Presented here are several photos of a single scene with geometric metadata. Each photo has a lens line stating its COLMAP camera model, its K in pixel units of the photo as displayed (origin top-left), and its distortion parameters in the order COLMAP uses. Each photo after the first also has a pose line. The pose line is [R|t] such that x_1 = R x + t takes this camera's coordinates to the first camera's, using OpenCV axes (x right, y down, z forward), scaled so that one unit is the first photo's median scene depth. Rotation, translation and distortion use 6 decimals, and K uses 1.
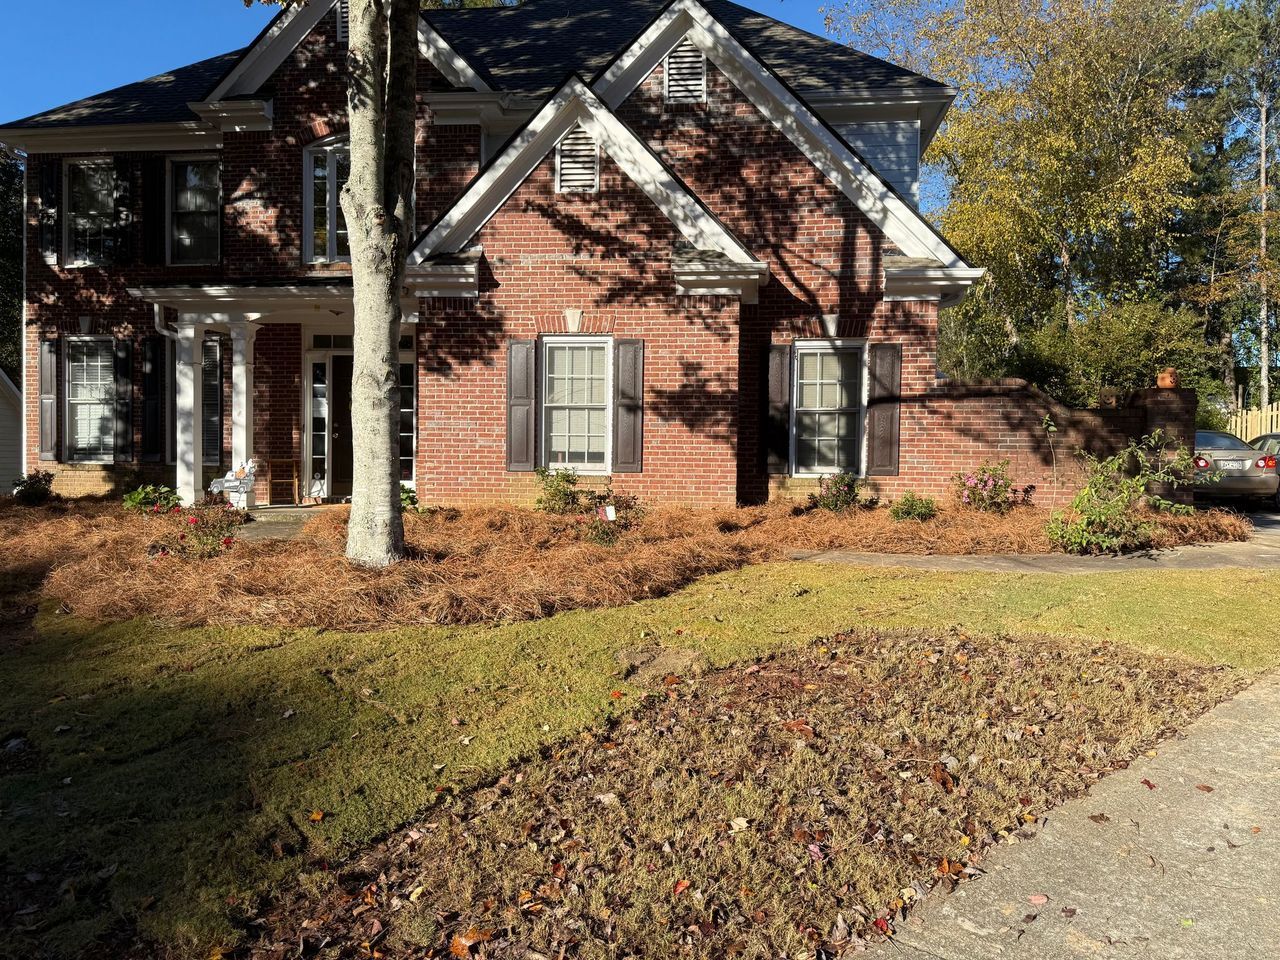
lens RADIAL K [[933.7, 0, 649.4], [0, 933.7, 482.2], [0, 0, 1]] dist [0.020612, -0.035284]
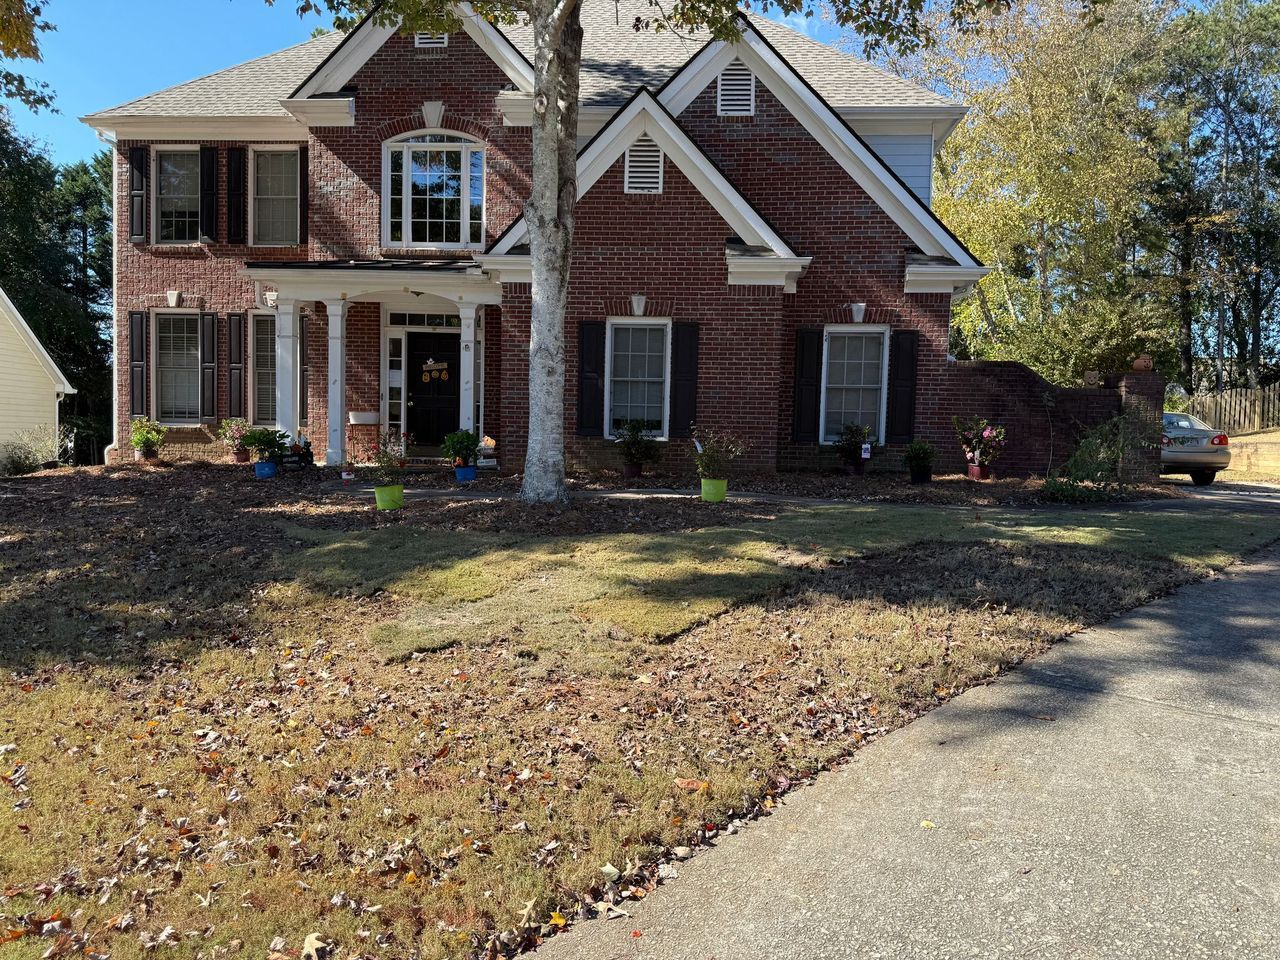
lens RADIAL K [[933.7, 0, 637.9], [0, 933.7, 510.2], [0, 0, 1]] dist [0.020612, -0.035284]
pose [[0.999497, 0.011241, 0.029668, -0.112262], [-0.012713, 0.998673, 0.049902, 0.022244], [-0.029067, -0.050254, 0.998313, -0.164970]]
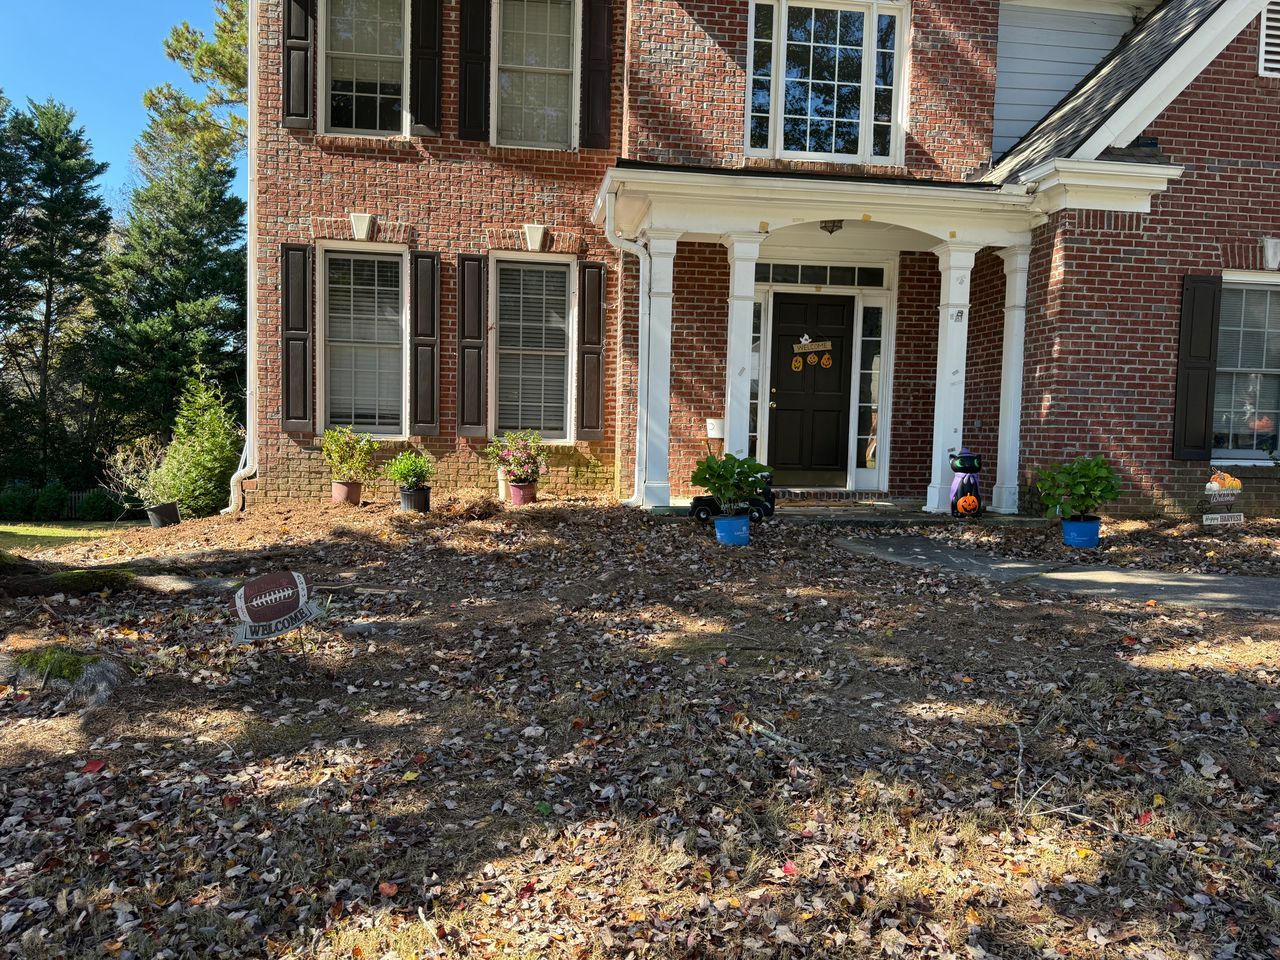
lens RADIAL K [[933.7, 0, 640.7], [0, 933.7, 474.3], [0, 0, 1]] dist [0.020612, -0.035284]
pose [[0.969679, -0.001126, 0.244380, -0.733092], [-0.003200, 0.999845, 0.017304, -0.011692], [-0.244361, -0.017561, 0.969525, 0.407496]]
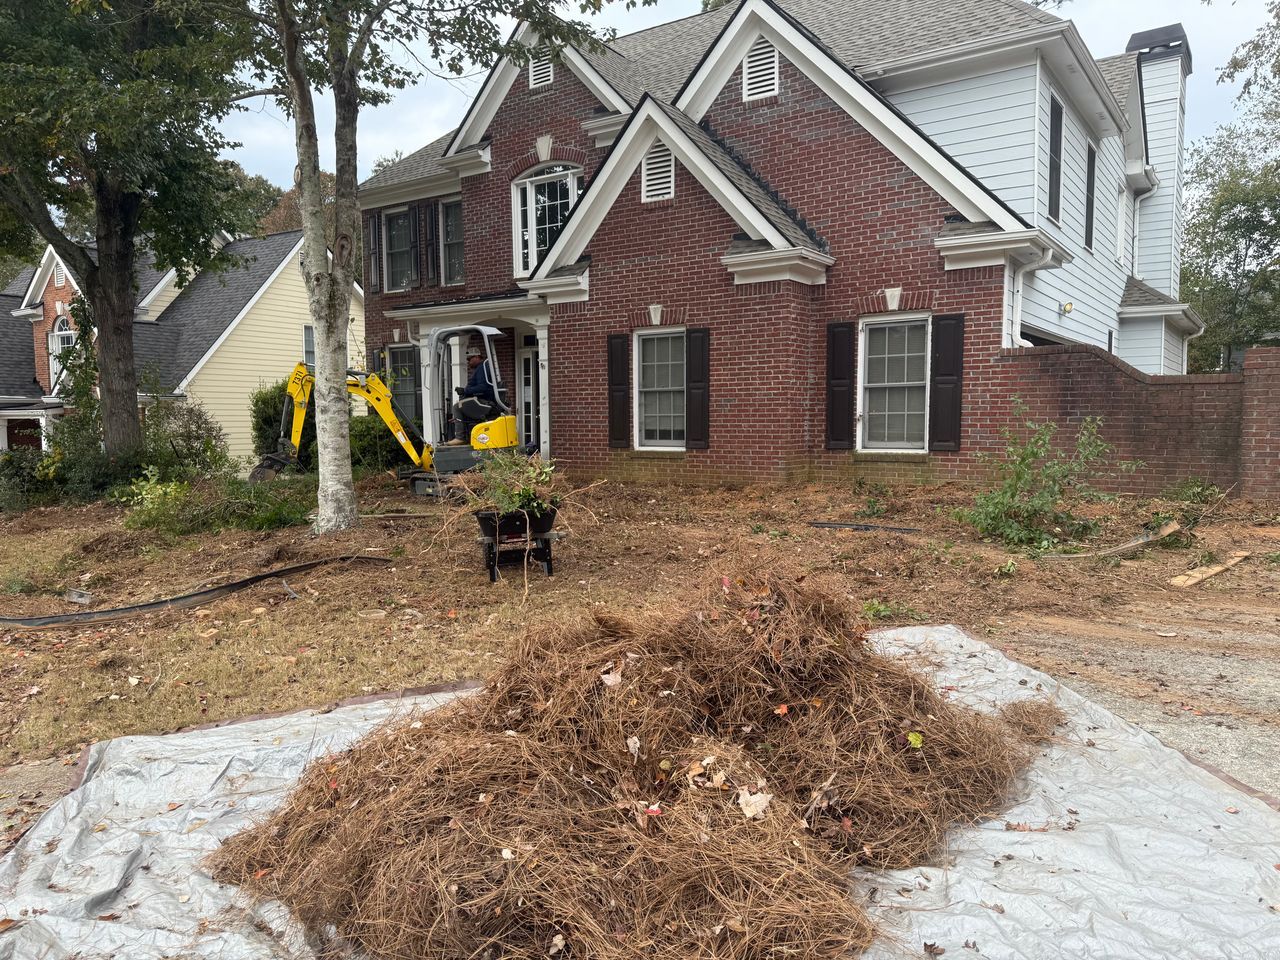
lens RADIAL K [[933.7, 0, 628.7], [0, 933.7, 509.3], [0, 0, 1]] dist [0.020612, -0.035284]
pose [[0.869180, 0.031106, -0.493517, 0.456200], [0.003772, 0.997573, 0.069520, -0.015842], [0.494482, -0.062287, 0.866953, -0.018699]]
